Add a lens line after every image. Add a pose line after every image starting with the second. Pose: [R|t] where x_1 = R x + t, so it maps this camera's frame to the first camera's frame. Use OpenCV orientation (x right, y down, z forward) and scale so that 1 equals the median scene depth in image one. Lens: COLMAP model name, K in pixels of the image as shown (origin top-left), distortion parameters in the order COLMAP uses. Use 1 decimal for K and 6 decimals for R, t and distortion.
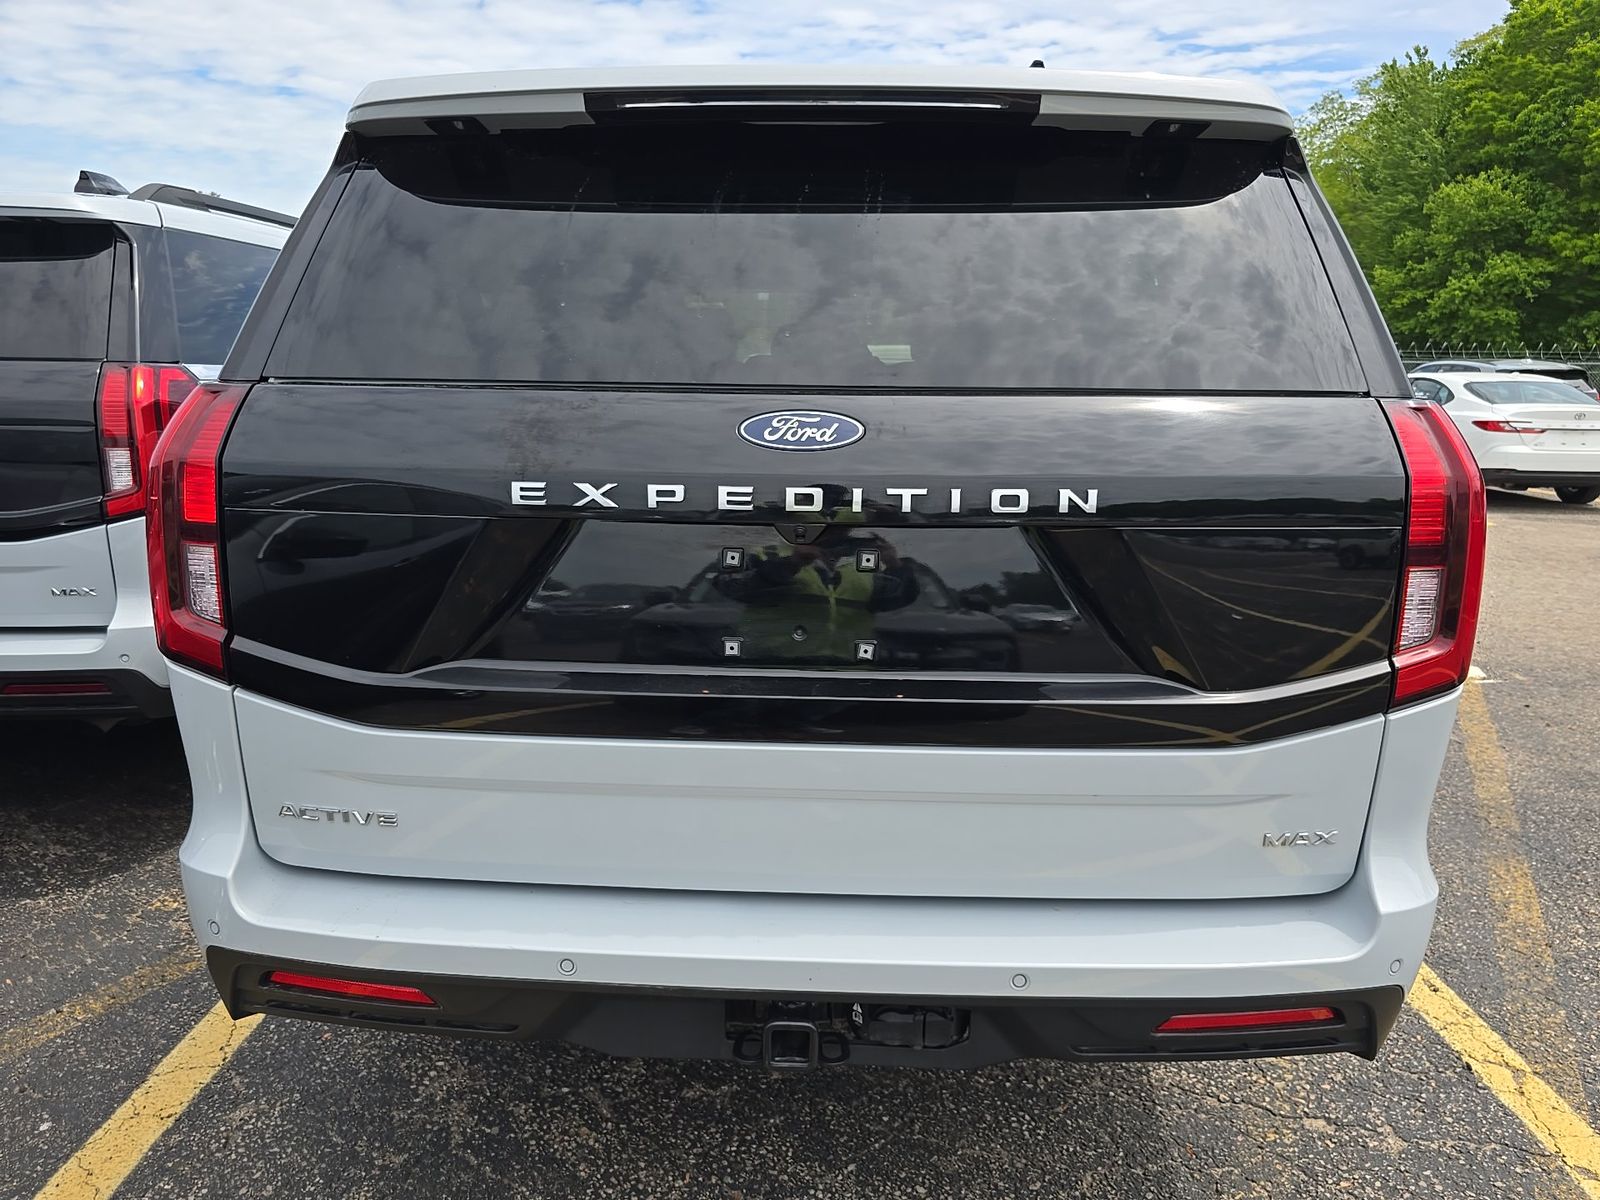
lens RADIAL K [[1093.7, 0, 802.3], [0, 1093.7, 597.2], [0, 0, 1]] dist [0.015715, -0.006953]
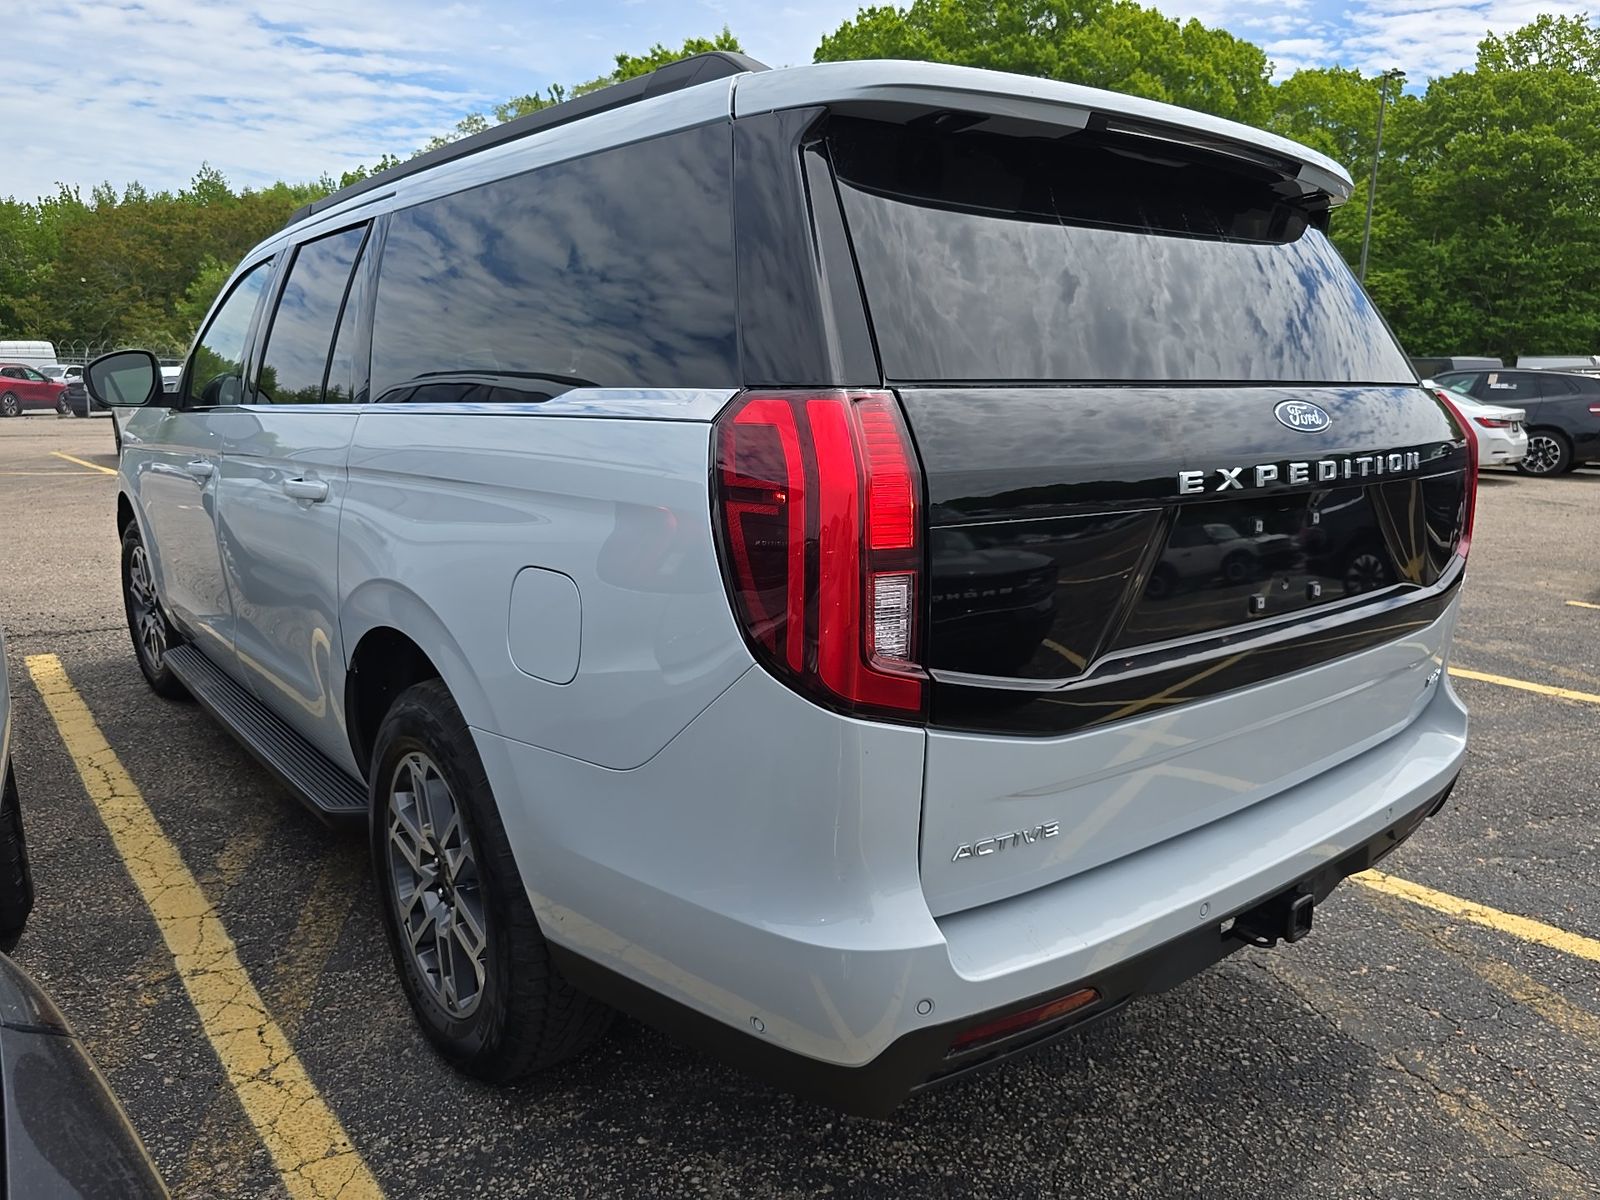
lens RADIAL K [[1093.7, 0, 794.1], [0, 1093.7, 605.1], [0, 0, 1]] dist [0.015715, -0.006953]
pose [[0.760771, -0.137175, 0.634358, -1.156463], [0.135554, 0.989436, 0.051392, -0.076786], [-0.634706, 0.046892, 0.771329, 0.388027]]
